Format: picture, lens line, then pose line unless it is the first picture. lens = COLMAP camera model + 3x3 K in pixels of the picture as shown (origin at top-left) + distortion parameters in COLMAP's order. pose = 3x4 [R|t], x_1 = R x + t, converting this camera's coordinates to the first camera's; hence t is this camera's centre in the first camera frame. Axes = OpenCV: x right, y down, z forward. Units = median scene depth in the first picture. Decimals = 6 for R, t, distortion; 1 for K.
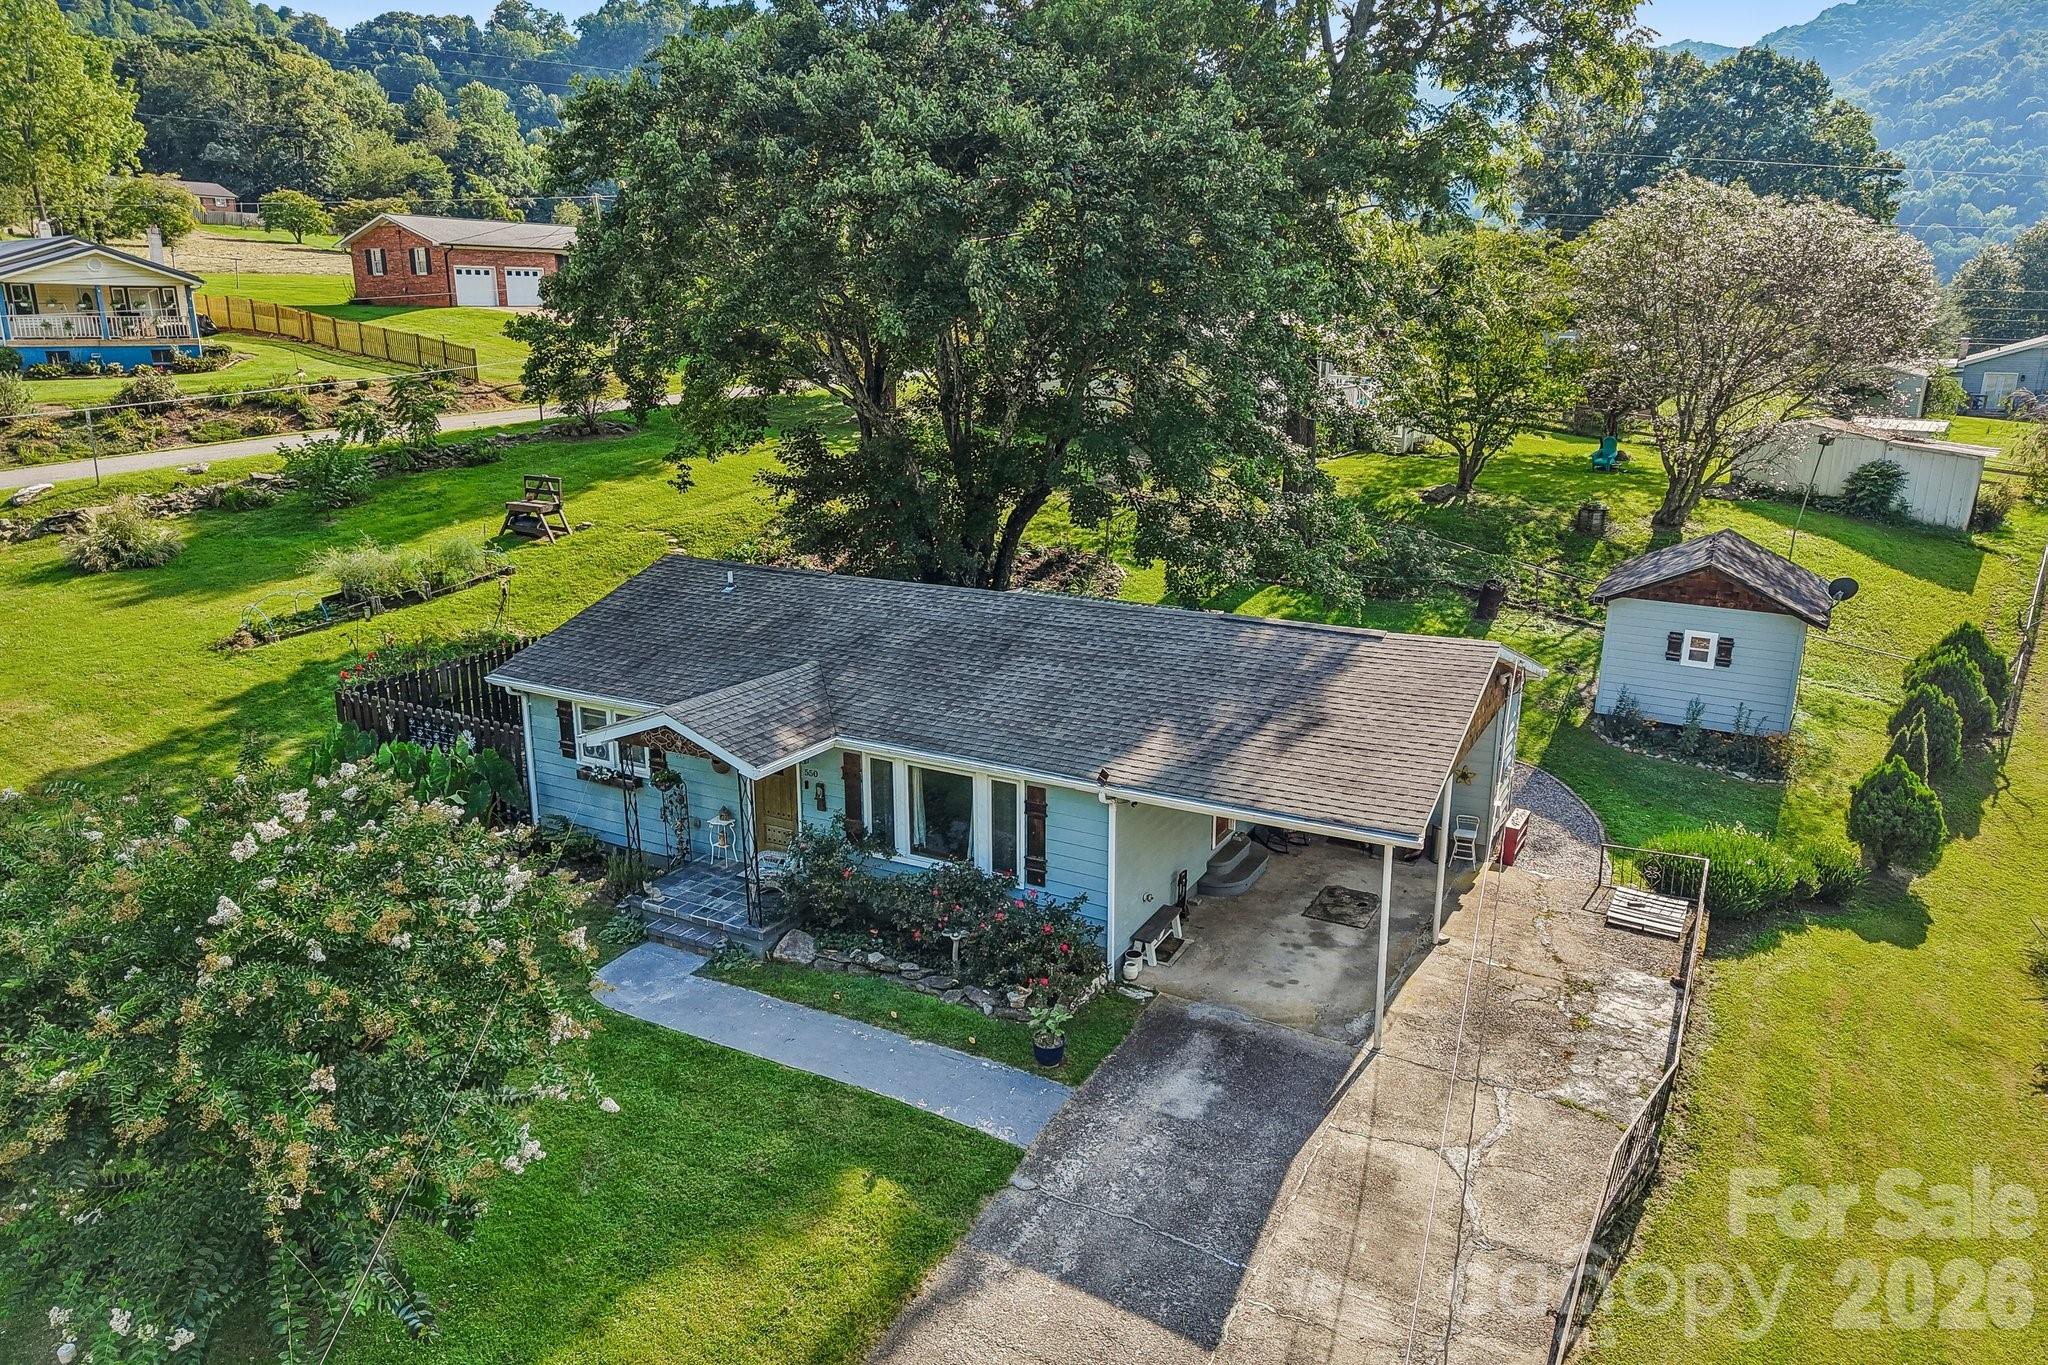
lens RADIAL K [[1365.8, 0, 1010.4], [0, 1365.8, 688.6], [0, 0, 1]] dist [0.059485, -0.061577]
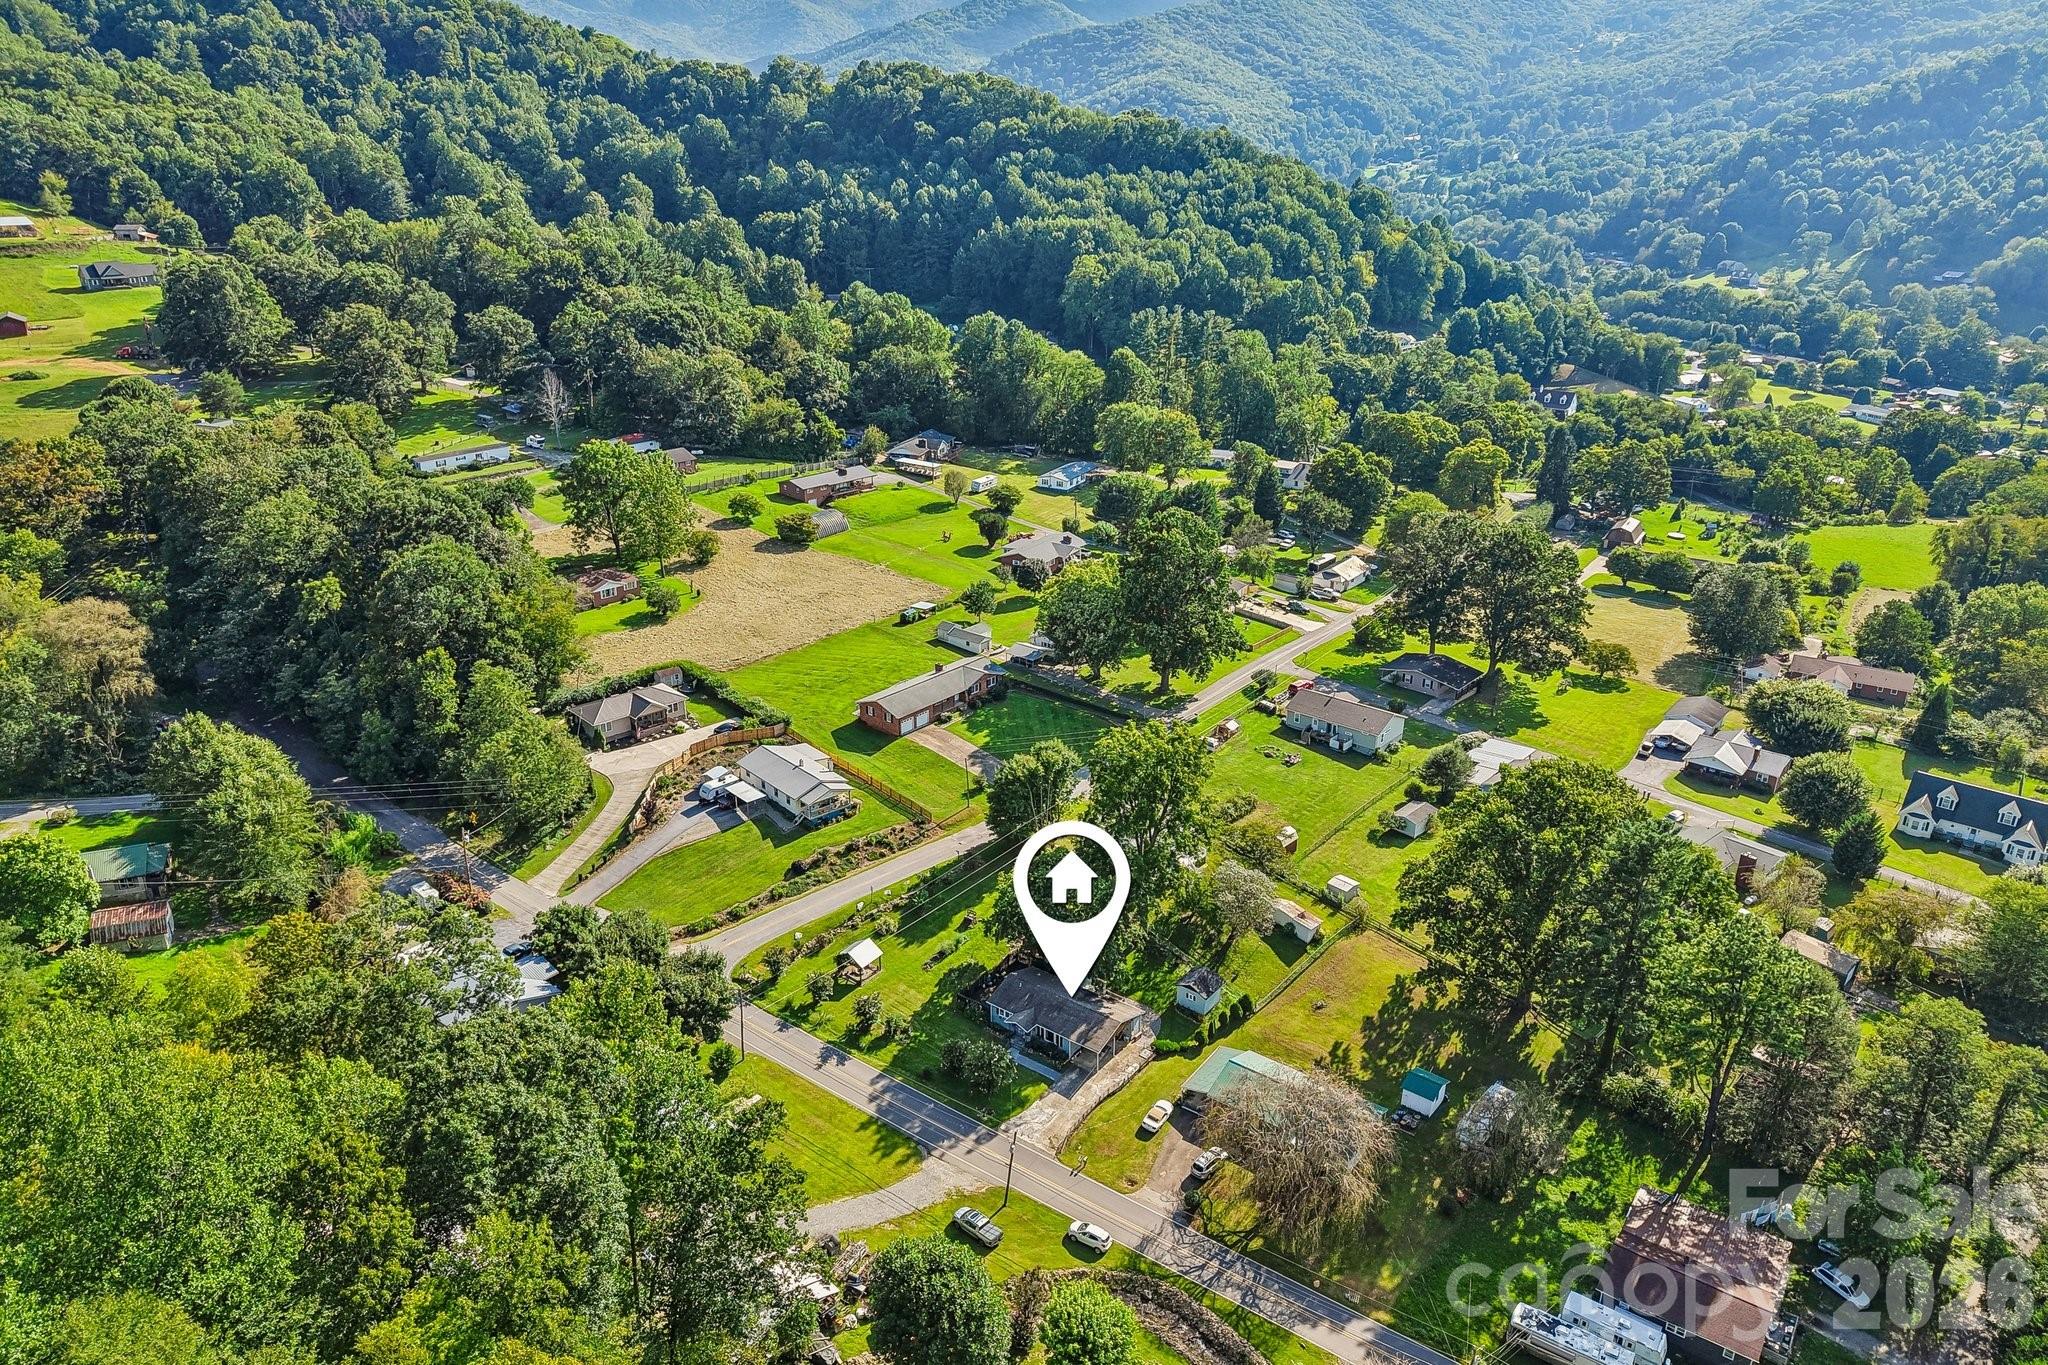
lens RADIAL K [[1377.6, 0, 989.2], [0, 1377.6, 682.0], [0, 0, 1]] dist [0.081593, -0.063245]
pose [[0.988379, 0.053194, -0.142400, 0.444406], [-0.037280, 0.992989, 0.112176, -1.978505], [0.147368, -0.105564, 0.983432, -4.692071]]
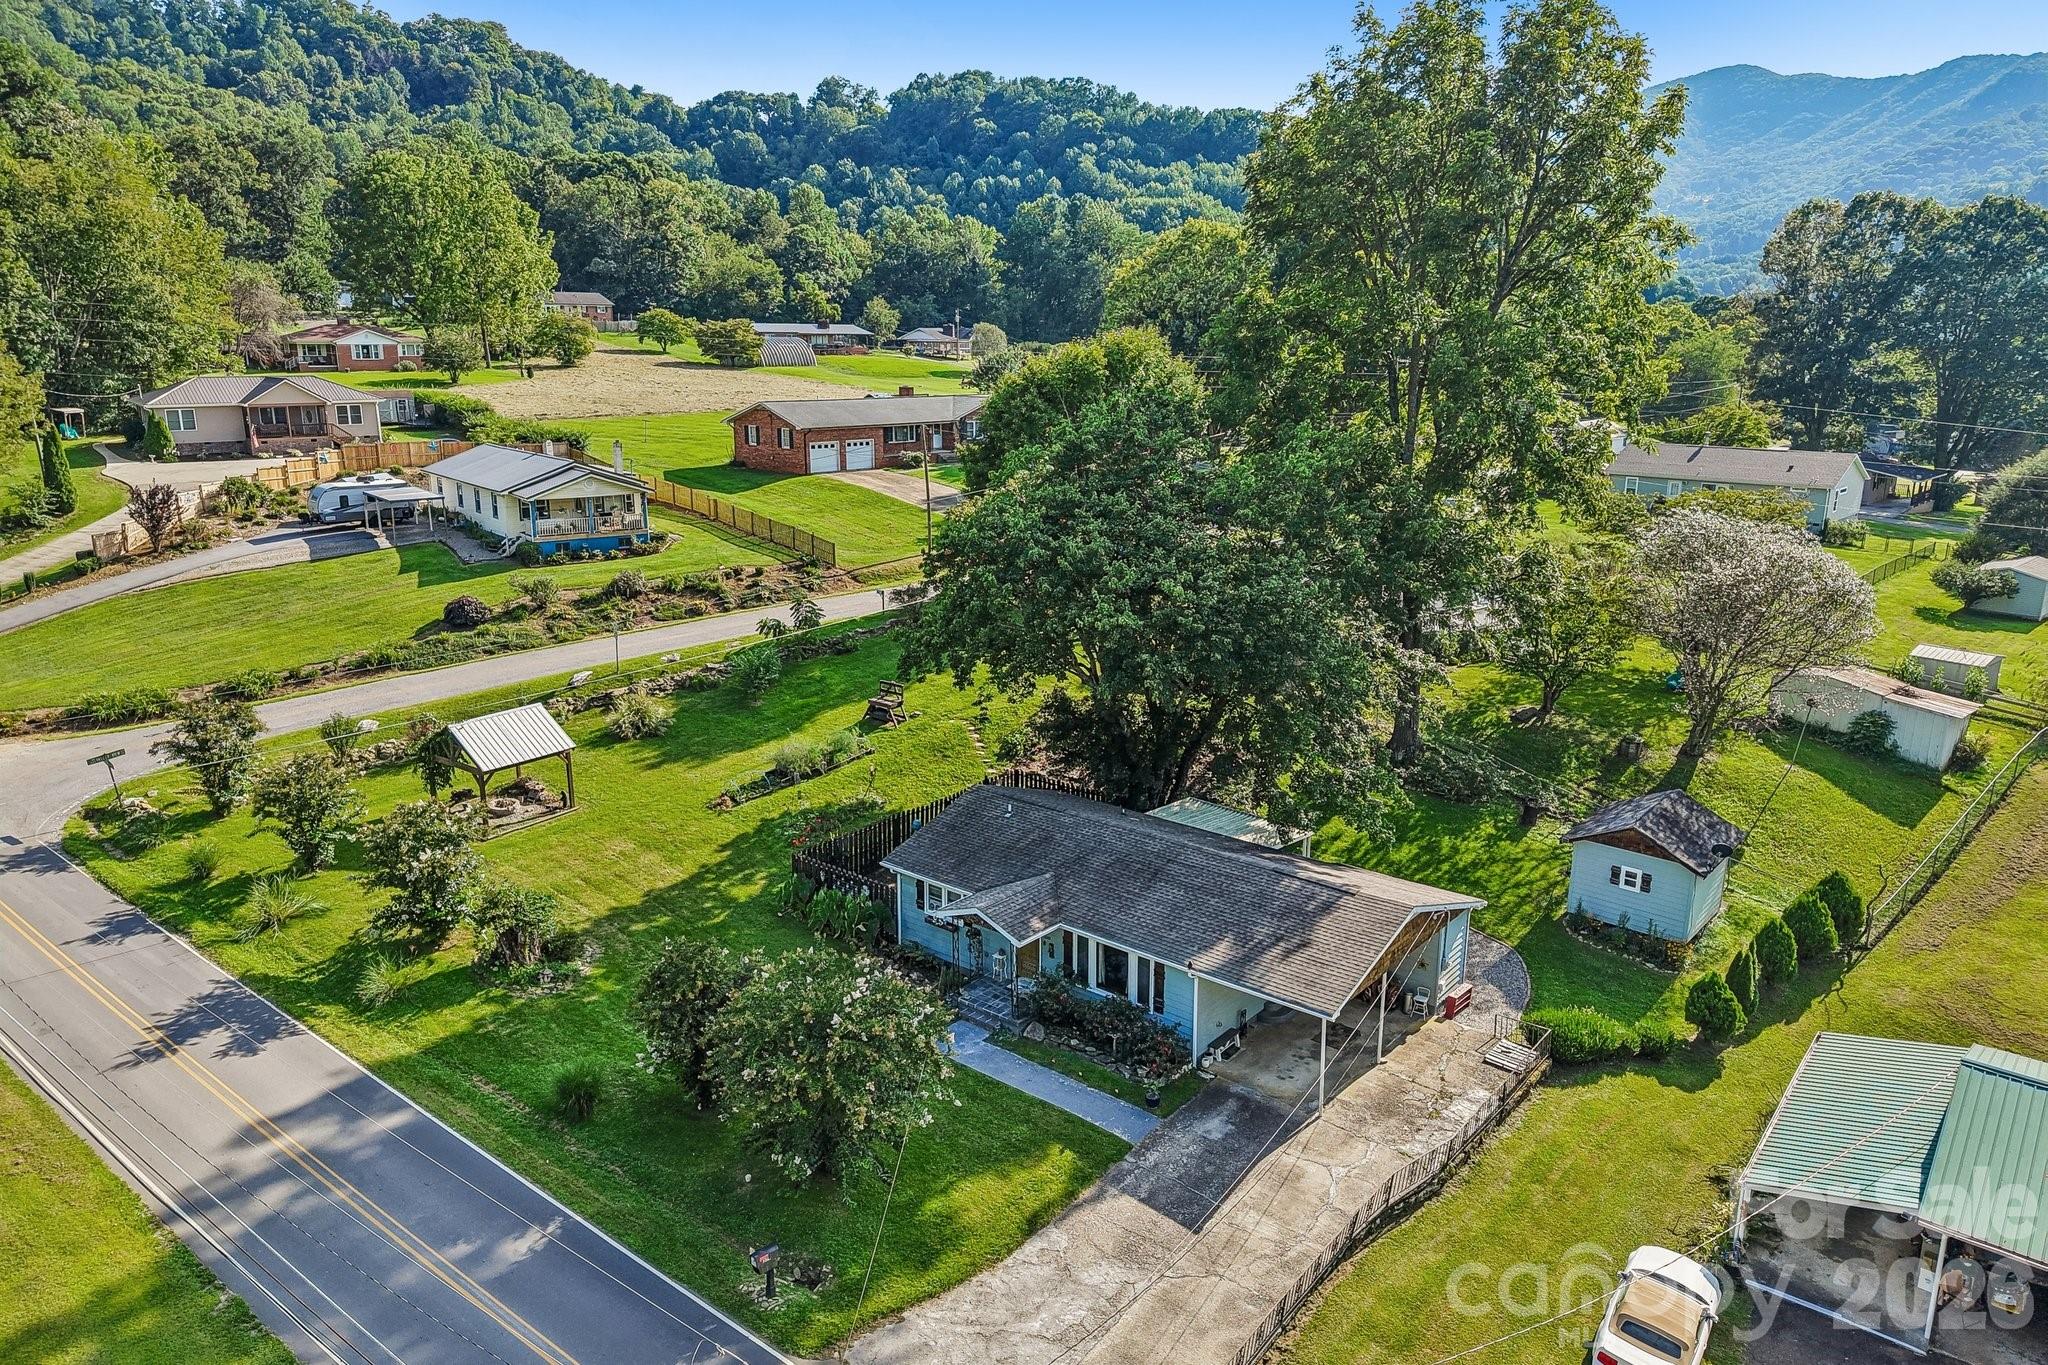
lens RADIAL K [[1365.8, 0, 1010.4], [0, 1365.8, 688.6], [0, 0, 1]] dist [0.059485, -0.061577]
pose [[0.981062, 0.048189, -0.187605, 0.107403], [-0.051370, 0.998606, -0.012127, -0.194060], [0.186759, 0.021535, 0.982170, -0.660303]]
